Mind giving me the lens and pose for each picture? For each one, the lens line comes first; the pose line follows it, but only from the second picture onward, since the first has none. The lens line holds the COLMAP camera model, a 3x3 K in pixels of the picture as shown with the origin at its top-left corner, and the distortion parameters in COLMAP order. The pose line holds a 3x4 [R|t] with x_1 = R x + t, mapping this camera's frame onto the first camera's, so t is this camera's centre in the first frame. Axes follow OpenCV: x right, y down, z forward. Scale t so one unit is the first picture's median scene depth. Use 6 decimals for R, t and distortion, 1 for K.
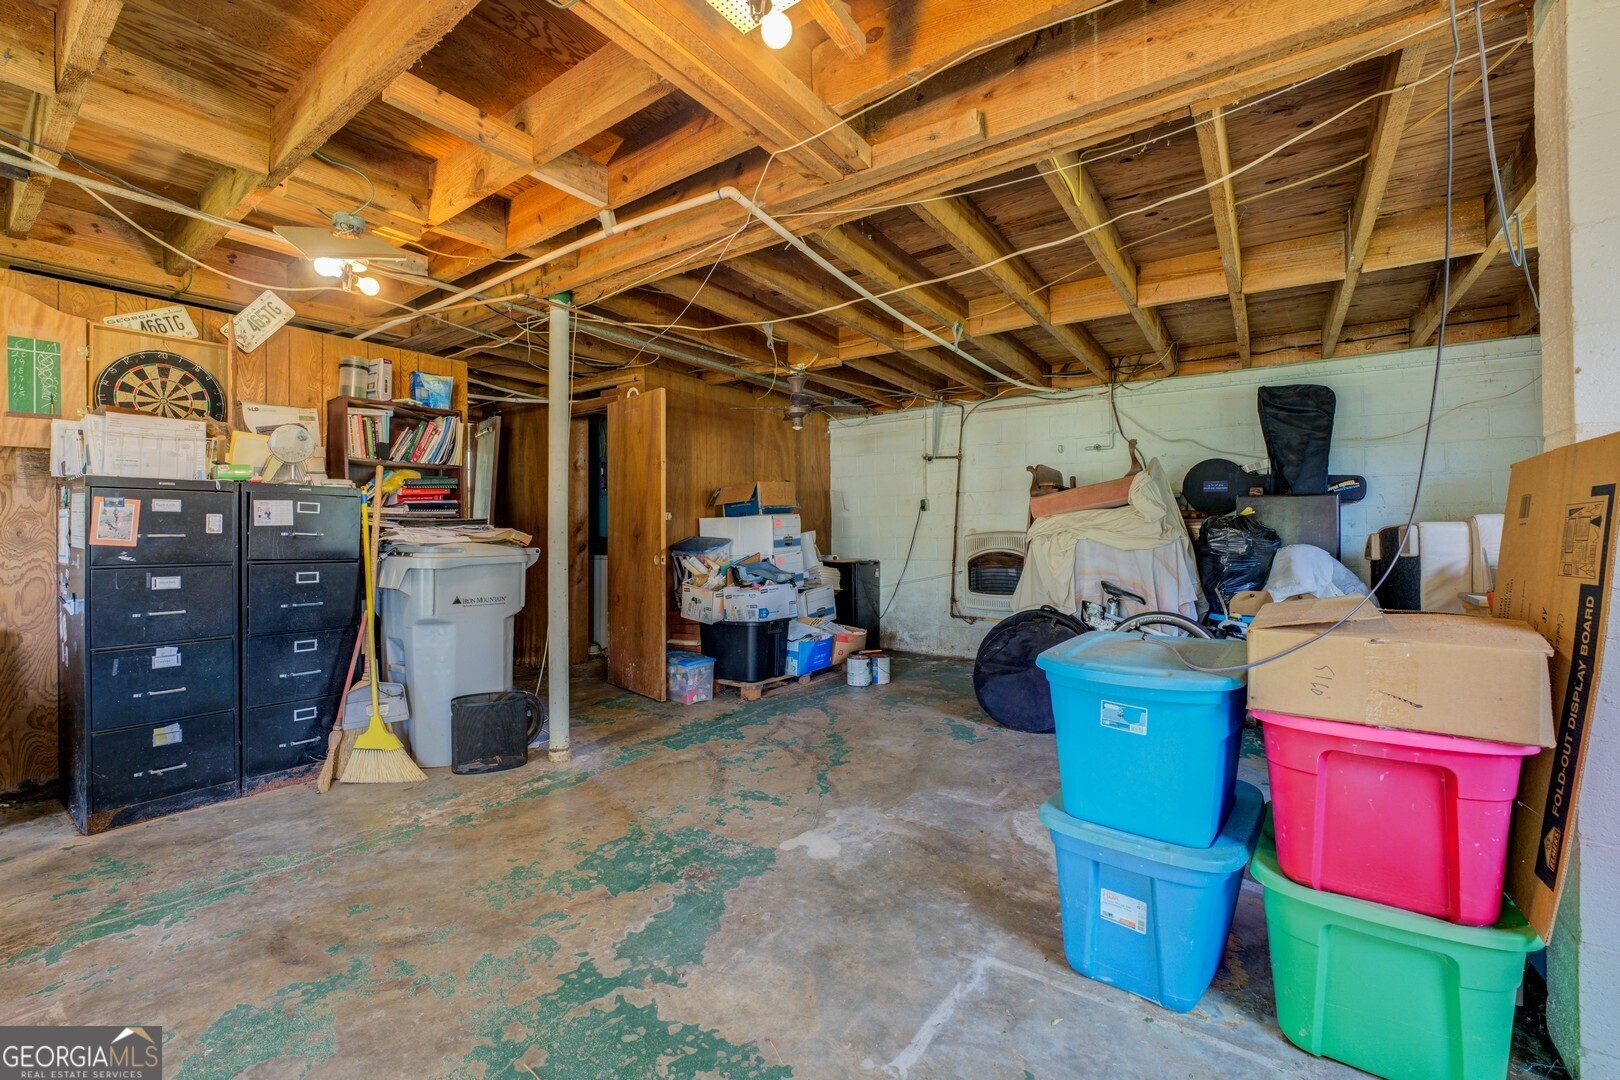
lens RADIAL K [[662.6, 0, 807.4], [0, 662.6, 554.0], [0, 0, 1]] dist [-0.022654, 0.000080]
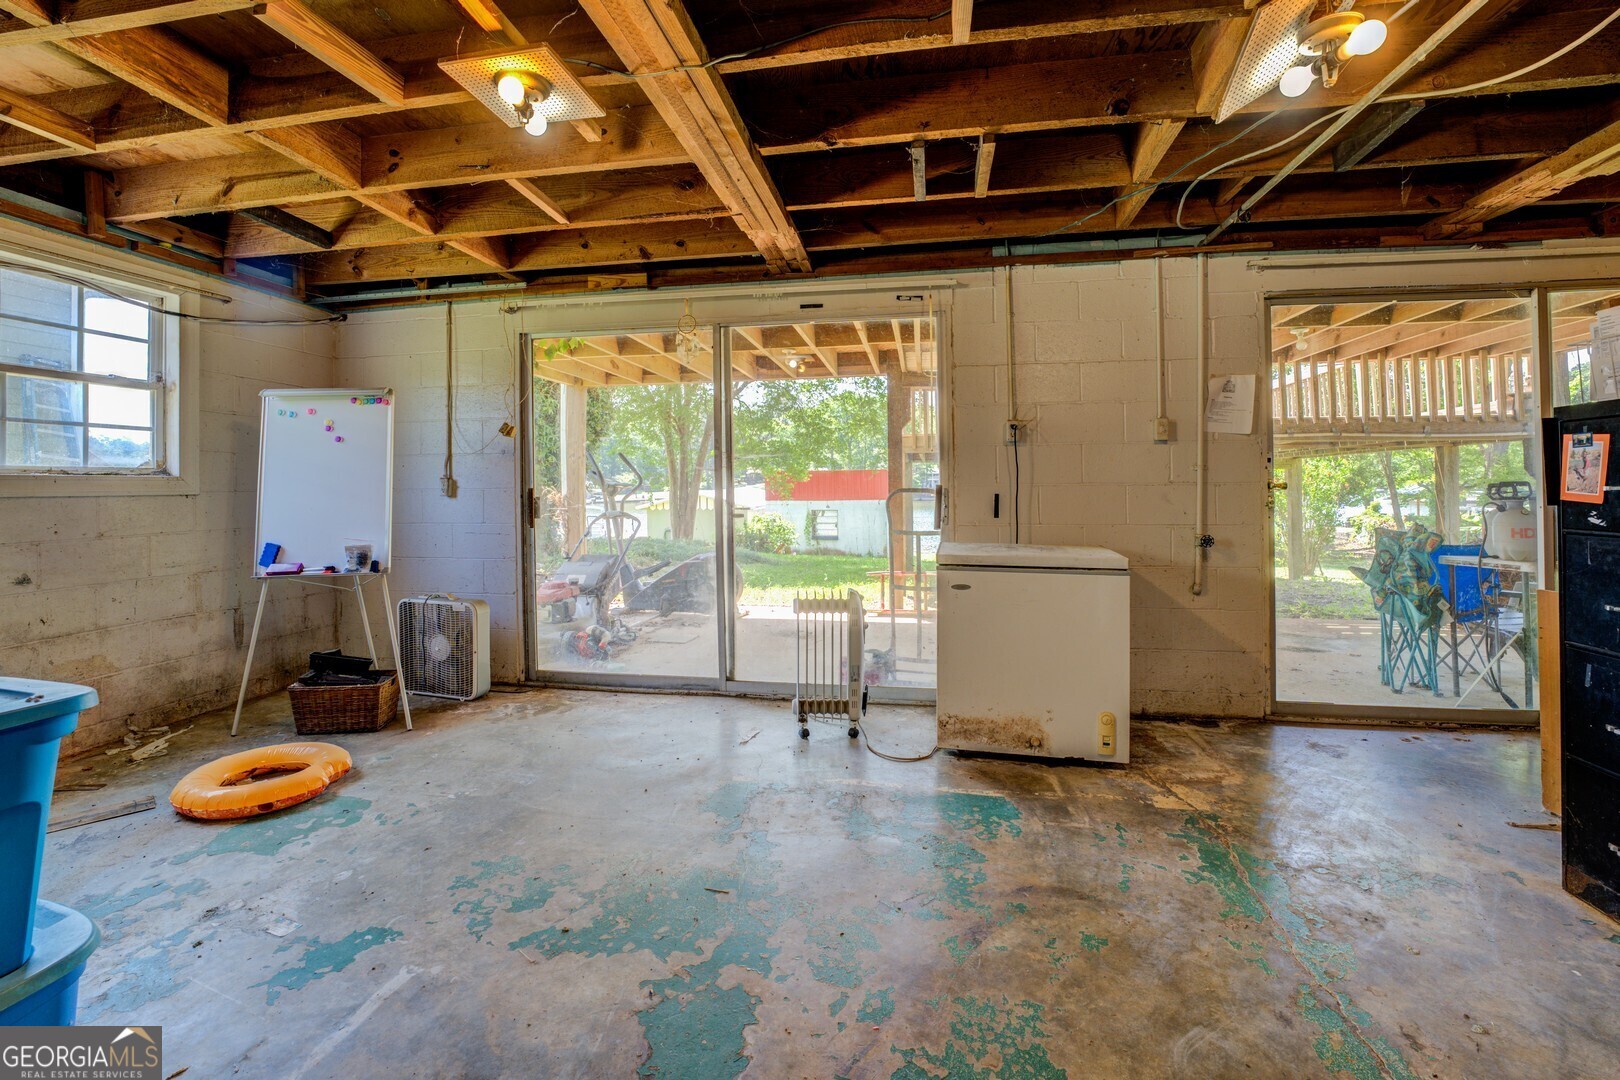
lens RADIAL K [[672.0, 0, 805.7], [0, 672.0, 537.6], [0, 0, 1]] dist [-0.019378, 0.000695]
pose [[-0.901548, 0.039706, -0.430854, -0.014253], [-0.005418, 0.994667, 0.103001, -0.058830], [0.432646, 0.095194, -0.896524, 1.721368]]
